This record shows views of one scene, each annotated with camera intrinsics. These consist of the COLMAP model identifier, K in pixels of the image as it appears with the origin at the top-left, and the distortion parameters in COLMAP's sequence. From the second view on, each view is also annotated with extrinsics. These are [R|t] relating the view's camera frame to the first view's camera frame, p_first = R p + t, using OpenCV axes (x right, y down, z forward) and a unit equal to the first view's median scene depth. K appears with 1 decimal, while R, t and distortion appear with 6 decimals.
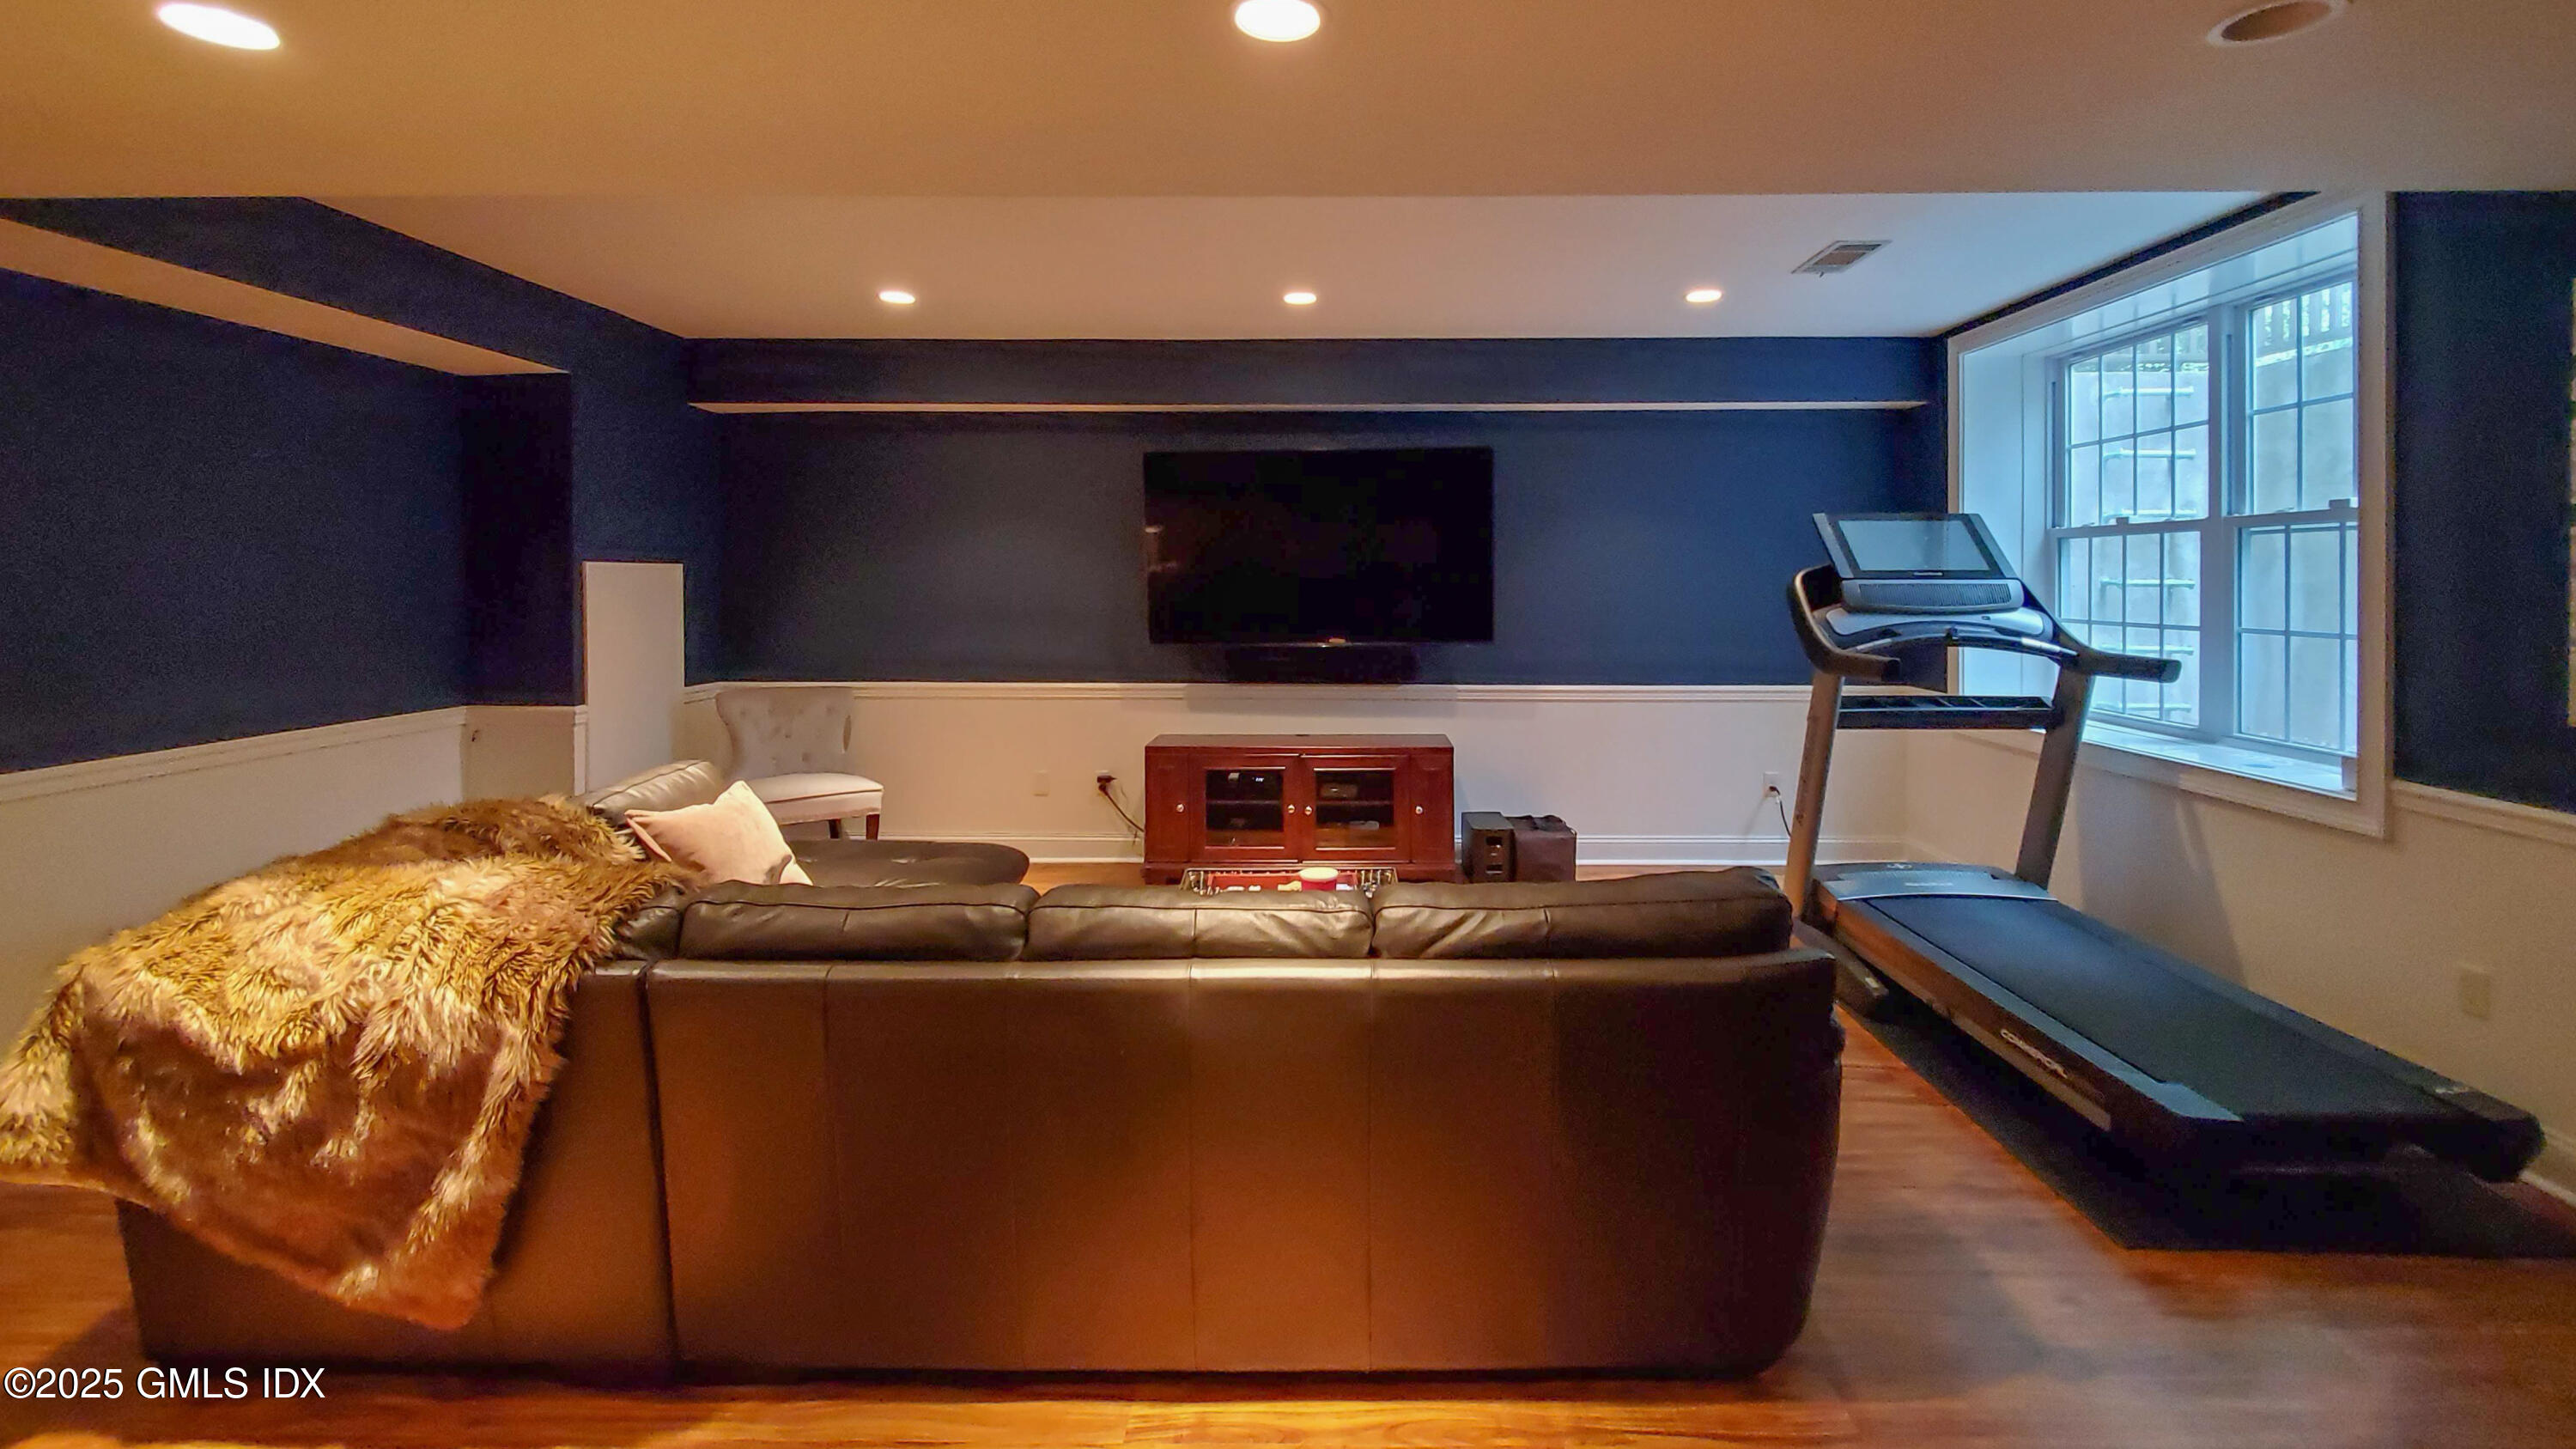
lens RADIAL K [[1089.7, 0, 1295.7], [0, 1089.7, 555.0], [0, 0, 1]] dist [0.000097, 0.000001]
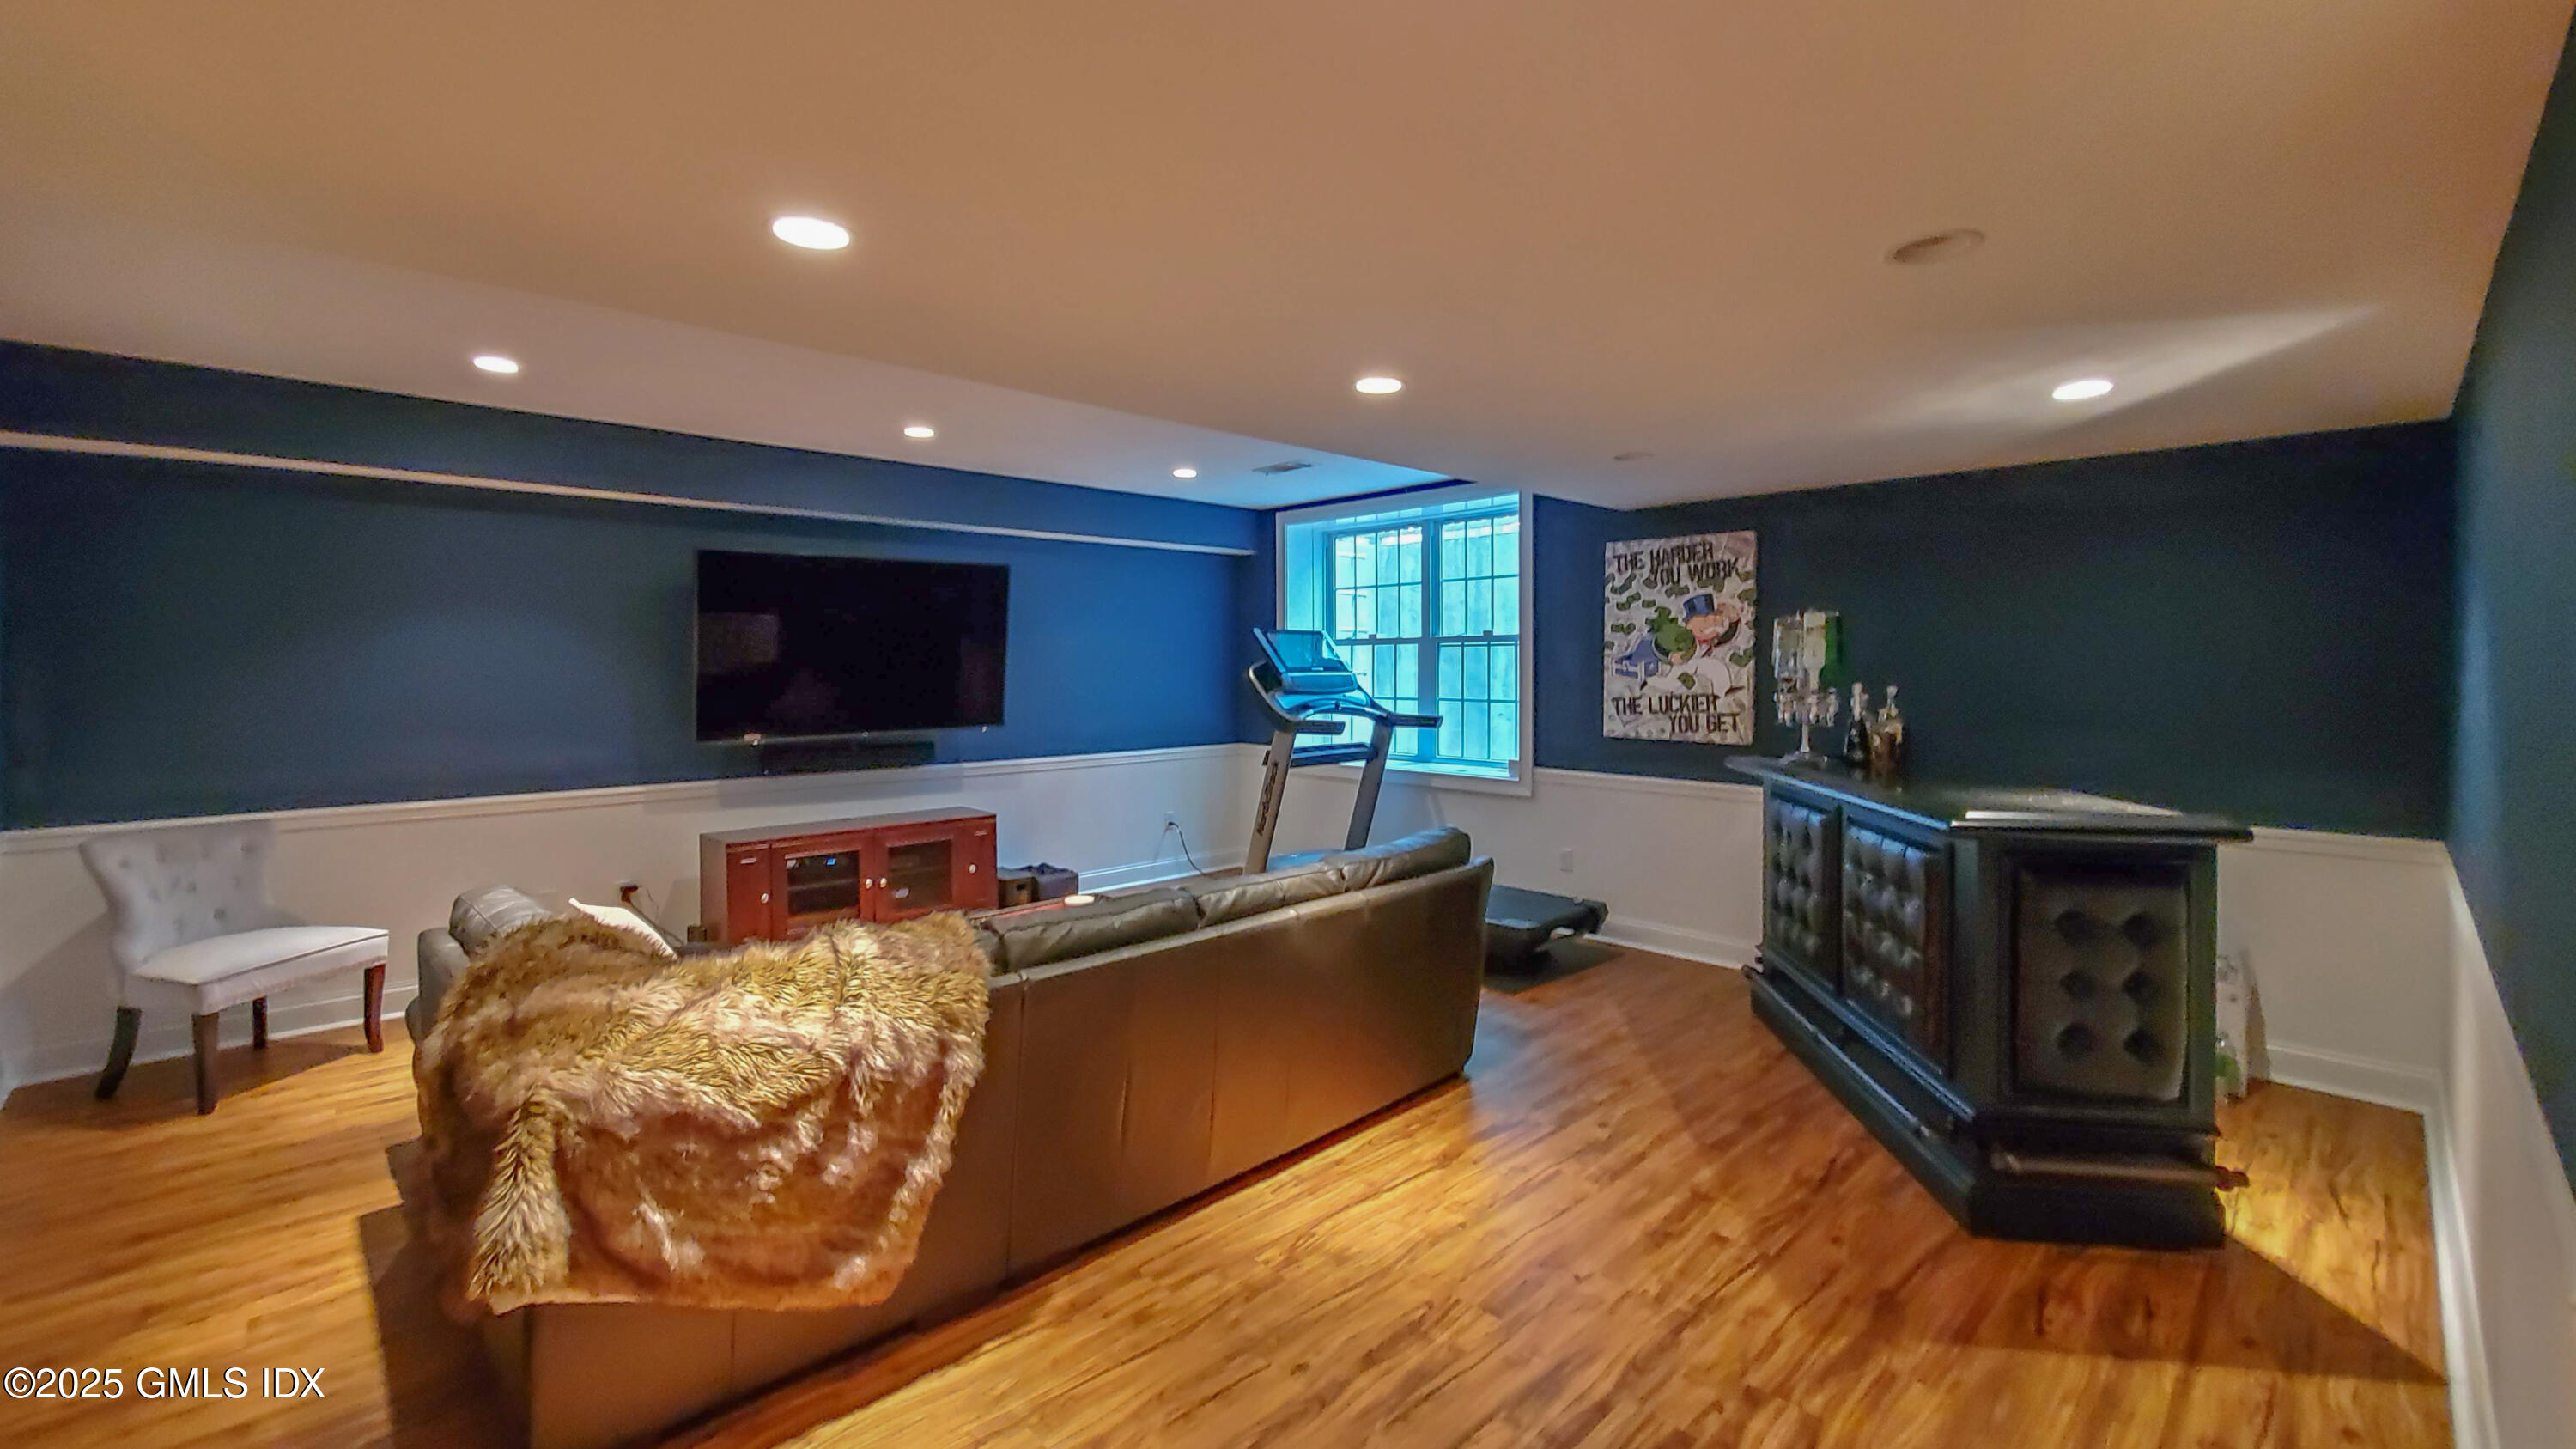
lens RADIAL K [[1044.5, 0, 1288.3], [0, 1044.5, 662.6], [0, 0, 1]] dist [0.000217, 0.000068]
pose [[0.710251, -0.000506, 0.703948, -0.580517], [-0.010658, 0.999877, 0.011473, -0.010266], [-0.703868, -0.015651, 0.710159, -0.063045]]
